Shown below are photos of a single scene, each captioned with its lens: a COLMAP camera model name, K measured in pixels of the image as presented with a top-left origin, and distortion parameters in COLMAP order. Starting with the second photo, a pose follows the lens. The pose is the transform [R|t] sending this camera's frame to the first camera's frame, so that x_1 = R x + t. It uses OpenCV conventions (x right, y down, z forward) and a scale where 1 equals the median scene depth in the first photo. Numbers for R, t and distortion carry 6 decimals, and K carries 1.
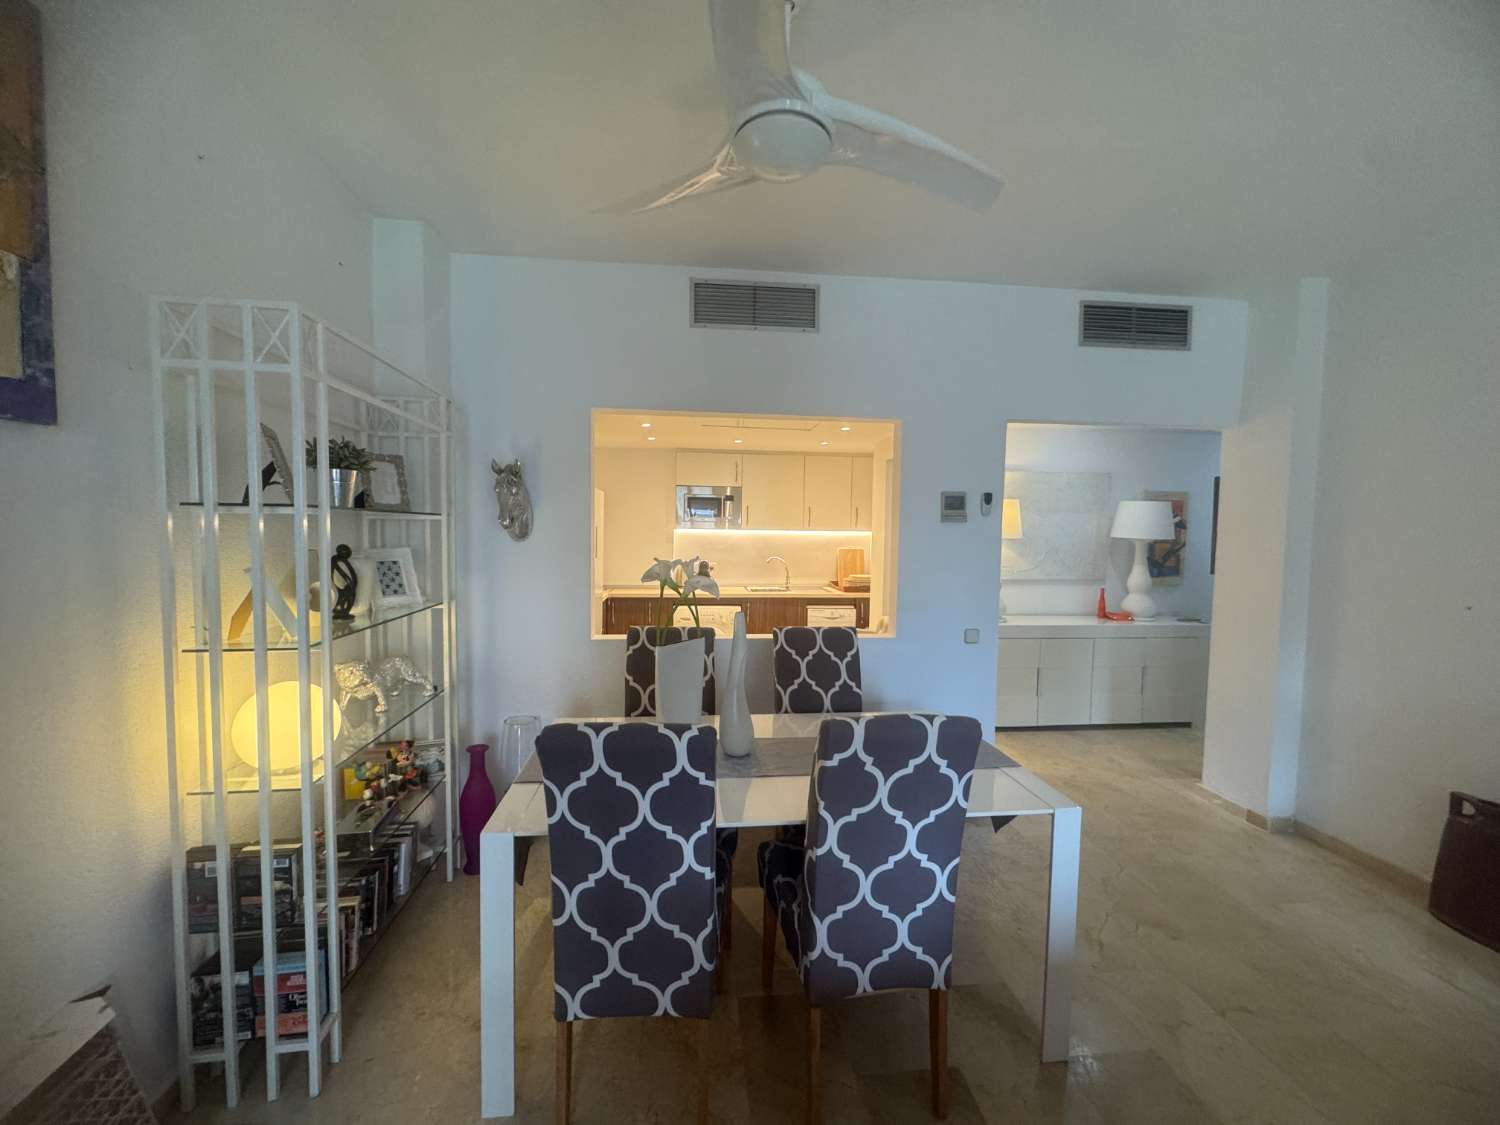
lens RADIAL K [[595.1, 0, 750.8], [0, 595.1, 564.8], [0, 0, 1]] dist [-0.003782, 0.000436]
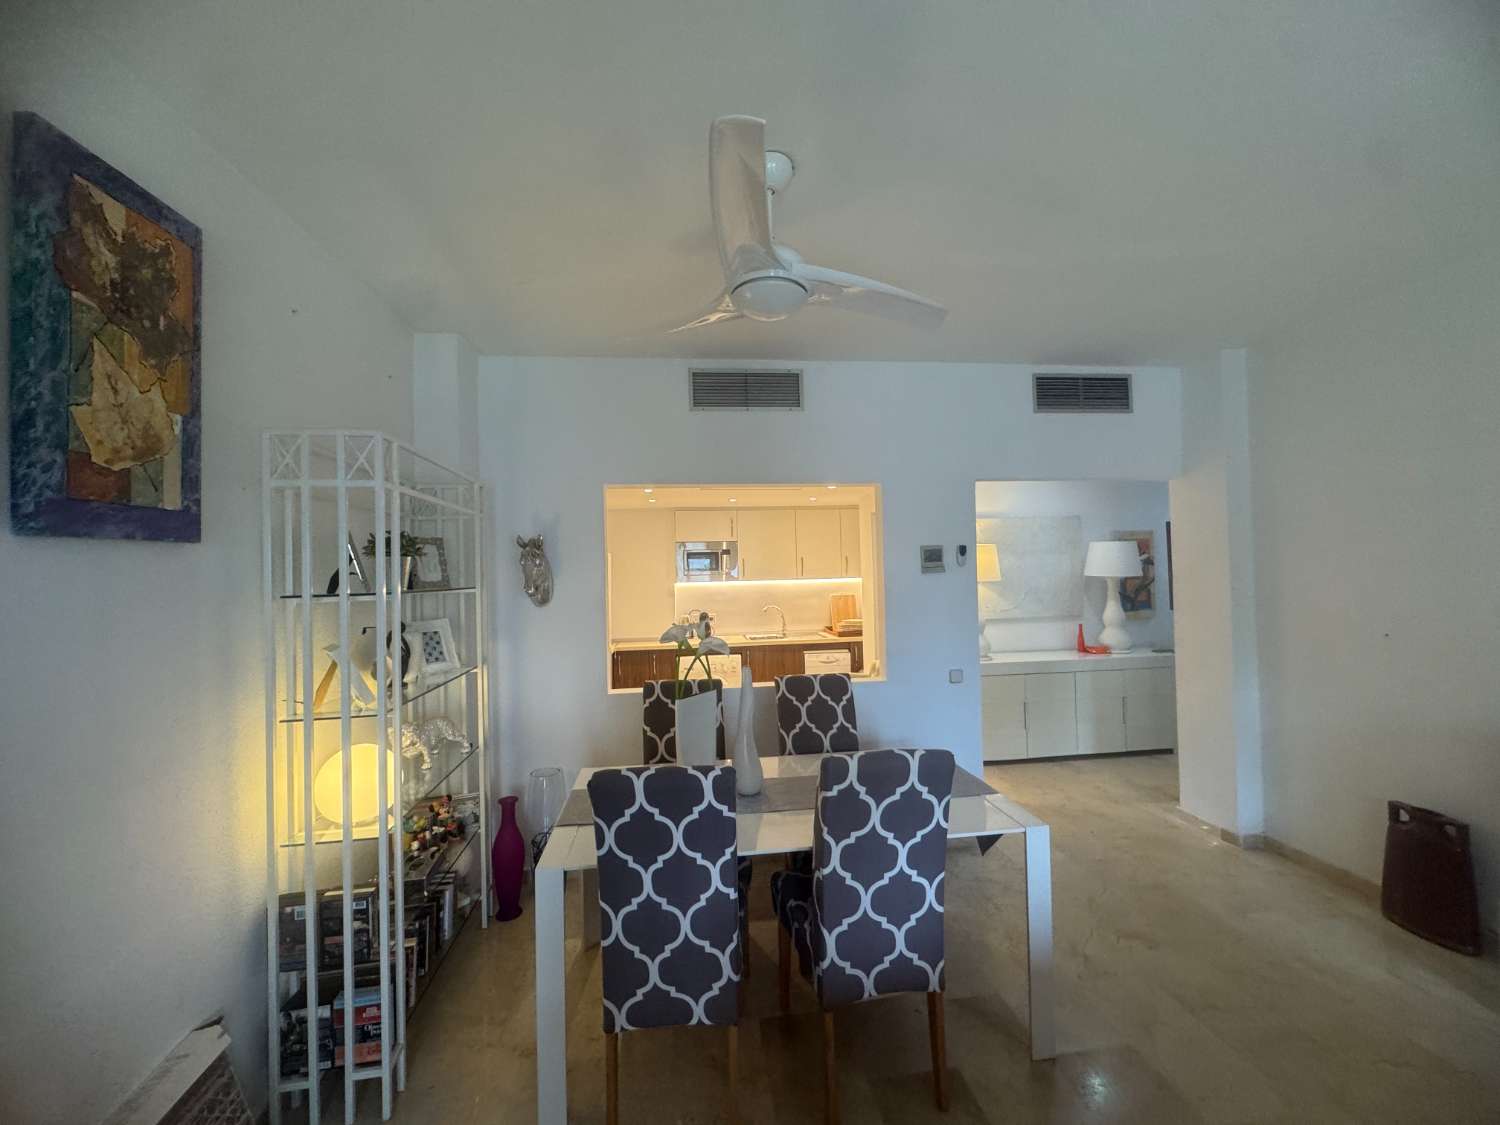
lens RADIAL K [[595.1, 0, 751.3], [0, 595.1, 563.2], [0, 0, 1]] dist [-0.003782, 0.000436]
pose [[0.999166, -0.038585, 0.013395, -0.013885], [0.039479, 0.996441, -0.074470, -0.026946], [-0.010474, 0.074937, 0.997133, -0.130543]]
